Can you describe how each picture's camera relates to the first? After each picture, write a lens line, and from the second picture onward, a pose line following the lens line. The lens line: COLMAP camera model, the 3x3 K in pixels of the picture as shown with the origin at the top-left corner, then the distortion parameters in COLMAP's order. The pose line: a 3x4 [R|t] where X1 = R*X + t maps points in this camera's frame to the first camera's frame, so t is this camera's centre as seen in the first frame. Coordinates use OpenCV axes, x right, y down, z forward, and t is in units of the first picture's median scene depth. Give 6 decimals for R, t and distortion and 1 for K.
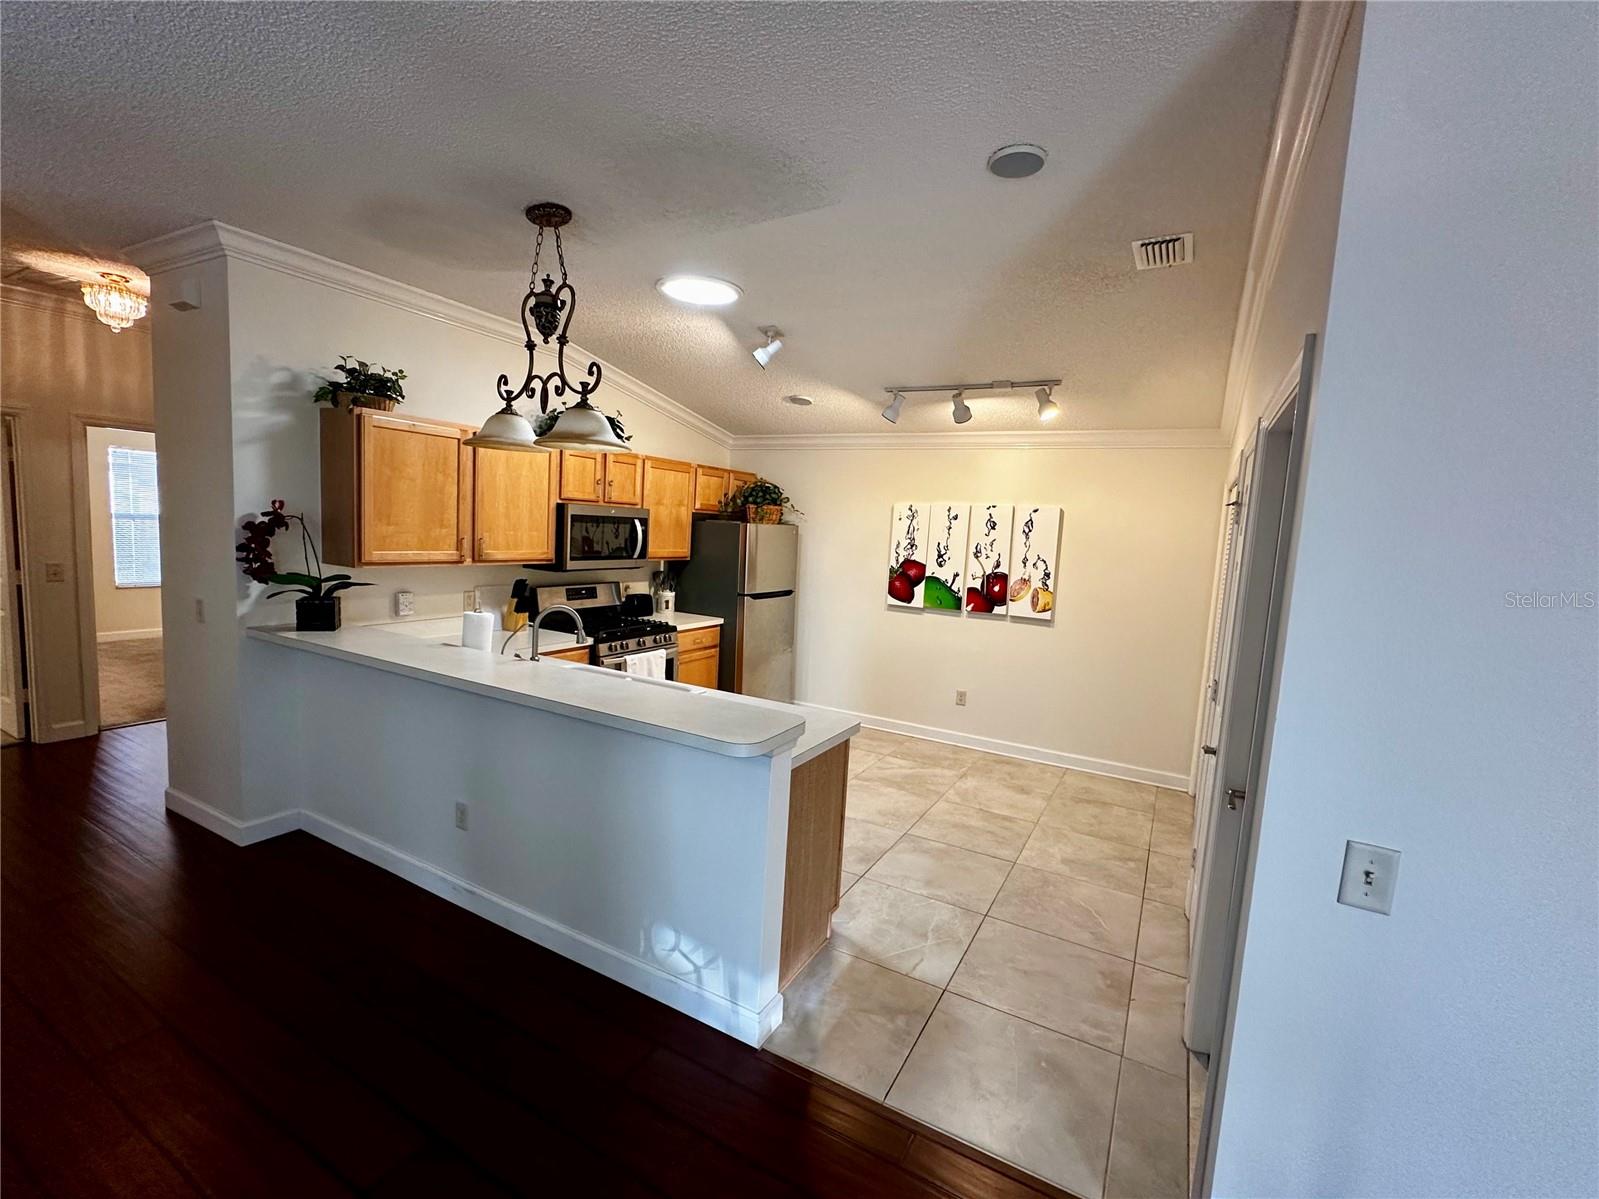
lens RADIAL K [[710.0, 0, 799.5], [0, 710.0, 599.5], [0, 0, 1]] dist [-0.001127, -0.000106]
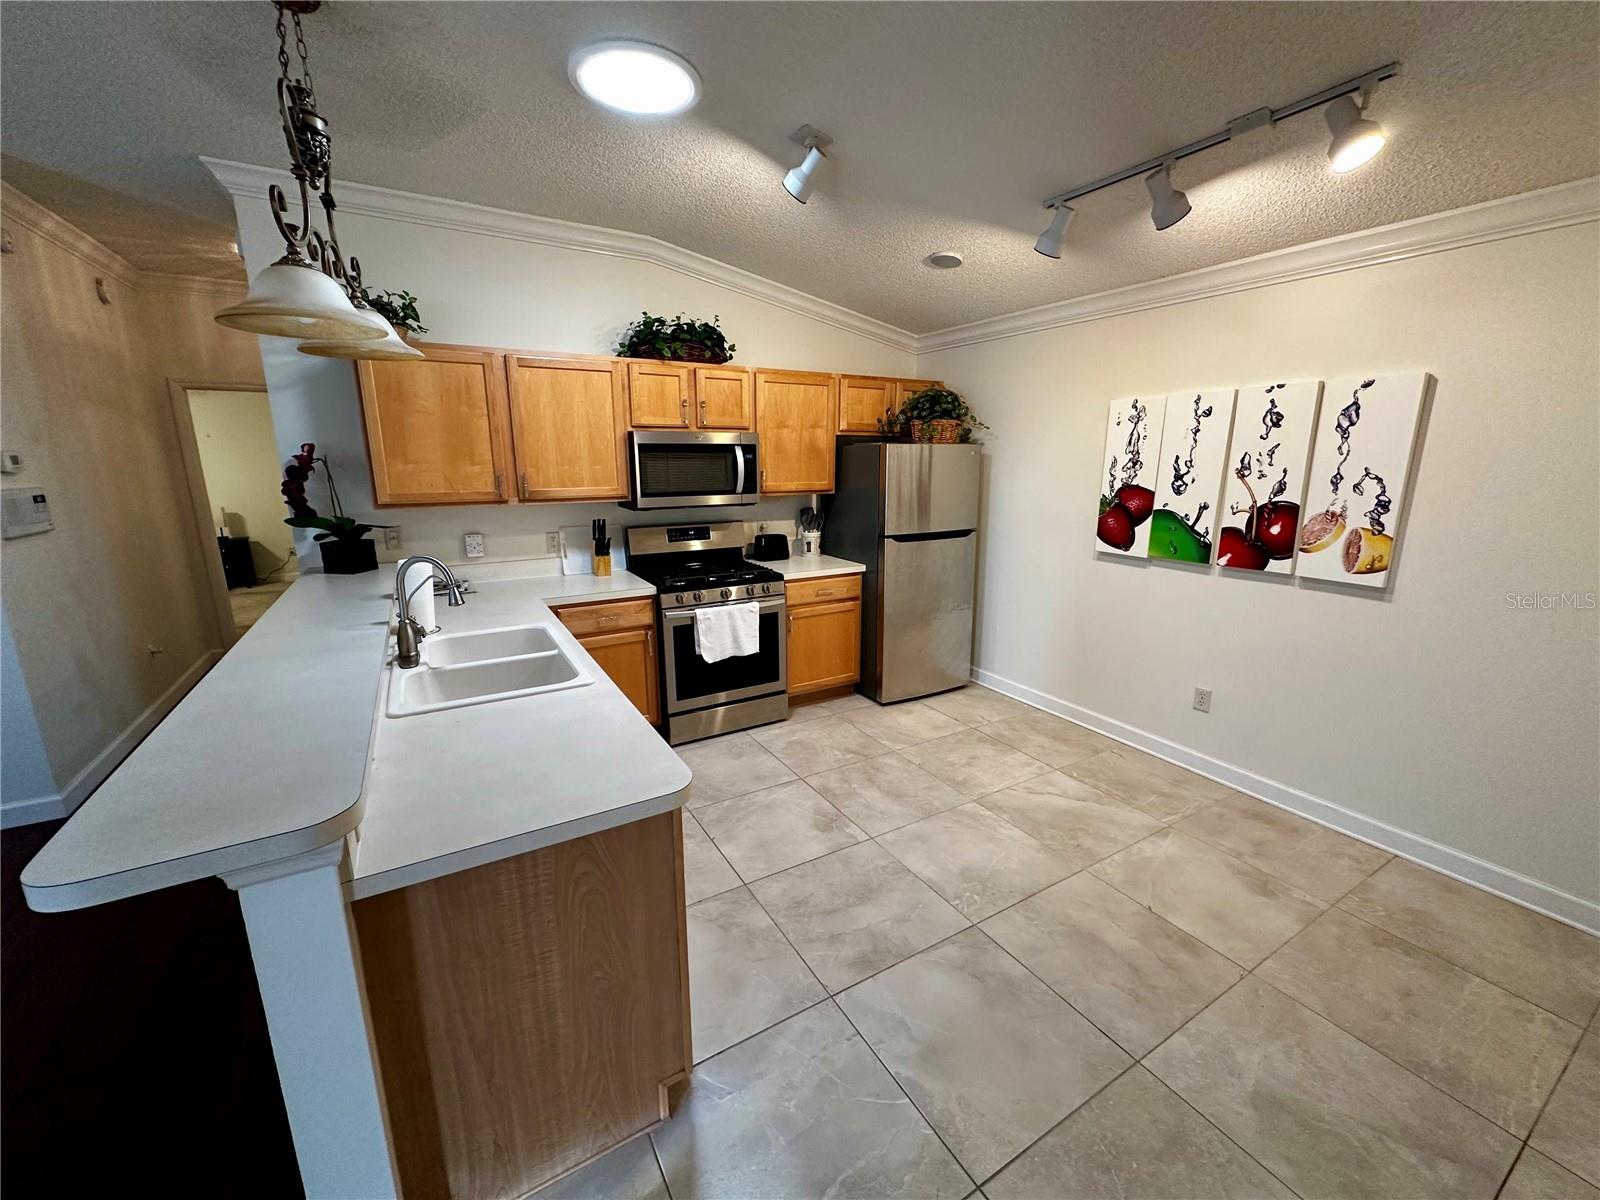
lens RADIAL K [[639.5, 0, 800.0], [0, 639.5, 600.0], [0, 0, 1]] dist [-0.000129, -0.000009]
pose [[0.860481, 0.059019, -0.506053, 0.211265], [-0.005497, 0.994286, 0.106612, -0.011771], [0.509454, -0.088955, 0.855888, 0.342568]]
